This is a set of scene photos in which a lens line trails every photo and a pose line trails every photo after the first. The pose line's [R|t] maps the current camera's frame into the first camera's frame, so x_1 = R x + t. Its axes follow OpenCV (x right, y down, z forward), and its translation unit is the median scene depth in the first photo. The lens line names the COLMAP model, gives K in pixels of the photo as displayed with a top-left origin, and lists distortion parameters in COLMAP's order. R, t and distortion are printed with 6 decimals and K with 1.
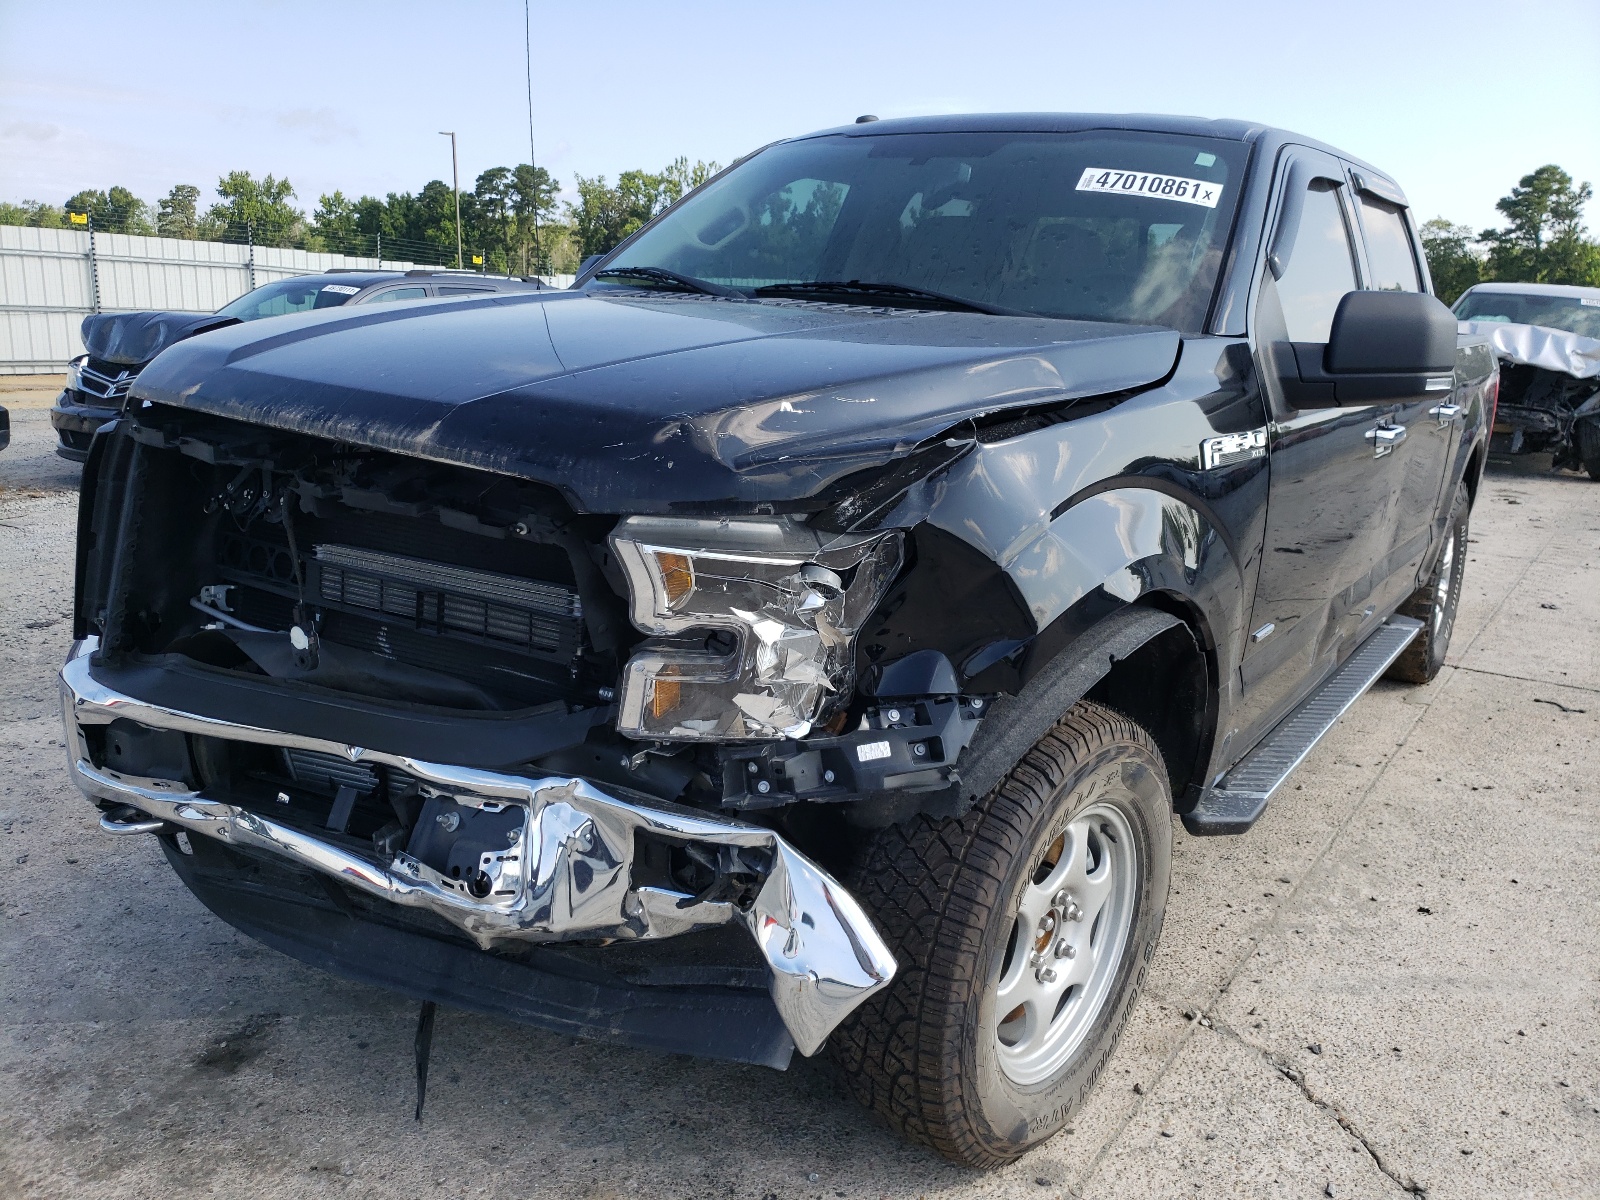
lens RADIAL K [[1206.0, 0, 791.6], [0, 1206.0, 600.5], [0, 0, 1]] dist [0.010246, -0.002604]
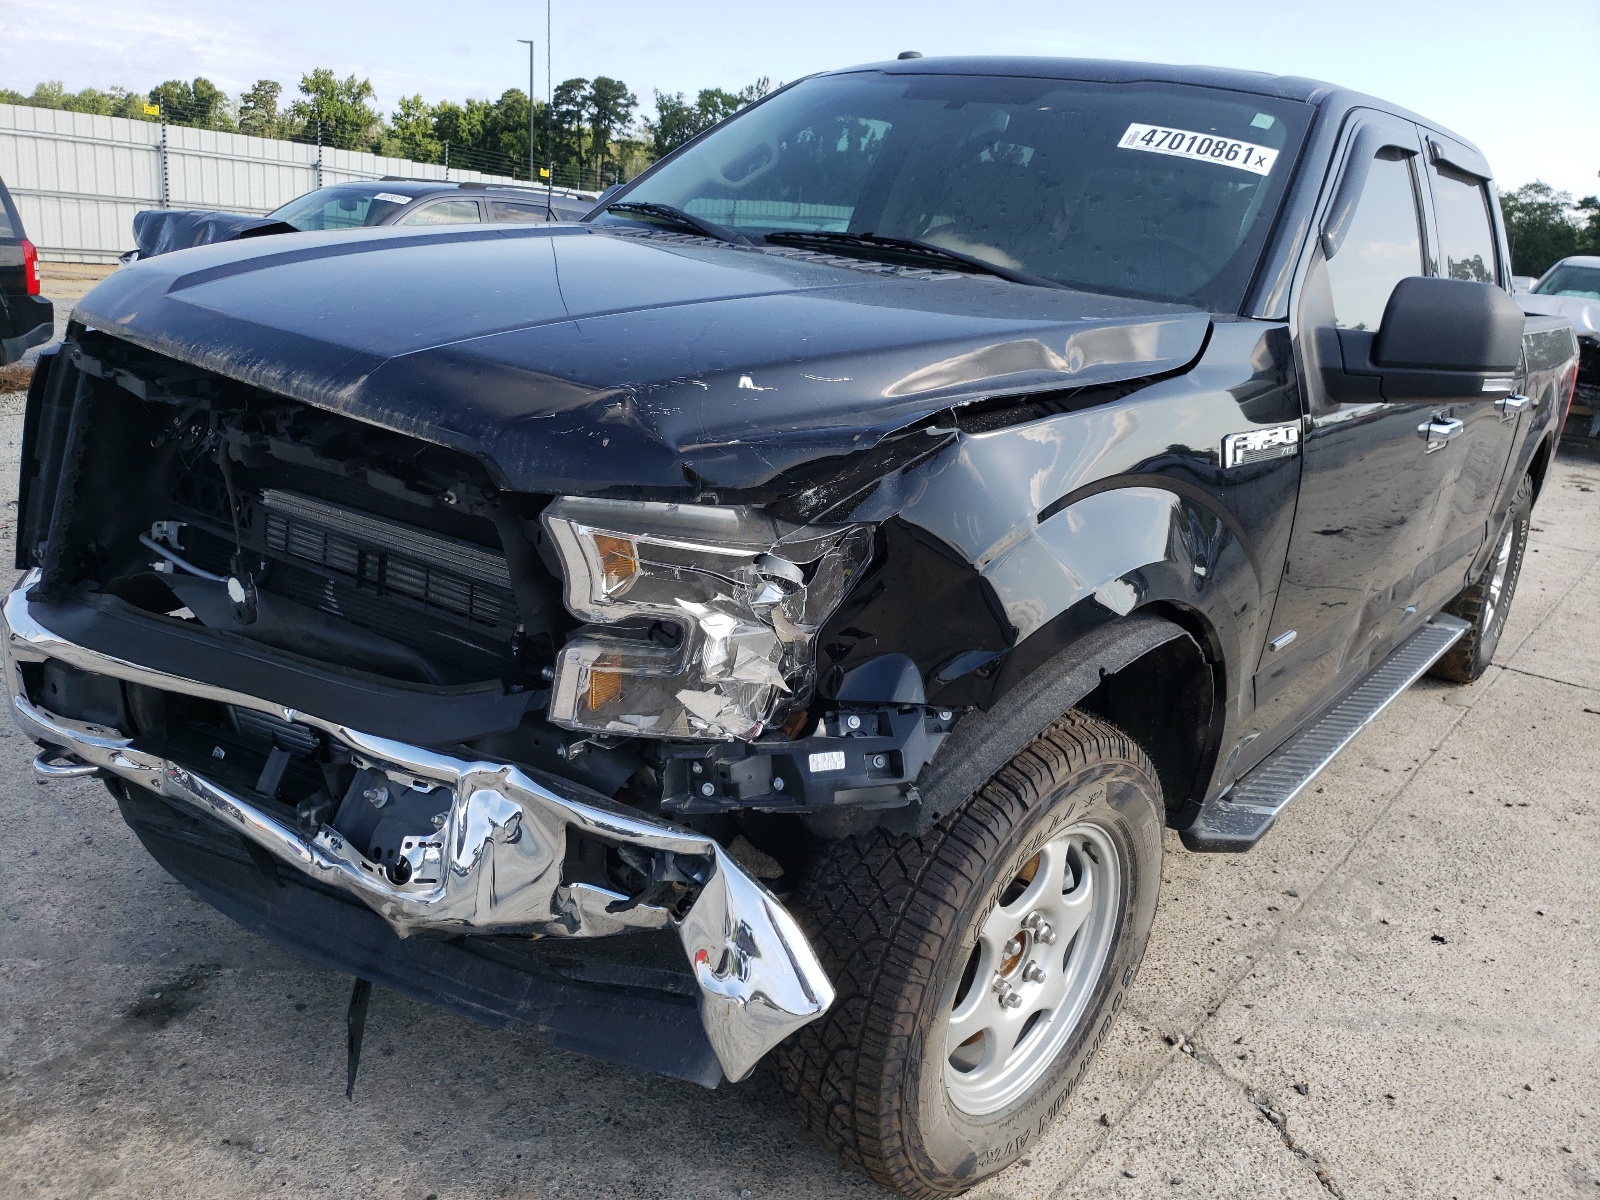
lens RADIAL K [[1204.4, 0, 799.5], [0, 1204.4, 574.9], [0, 0, 1]] dist [0.003568, 0.009406]
pose [[0.997165, 0.066429, -0.035331, 0.057839], [-0.065073, 0.997148, 0.038237, -0.041109], [0.037771, -0.035830, 0.998644, 0.073820]]
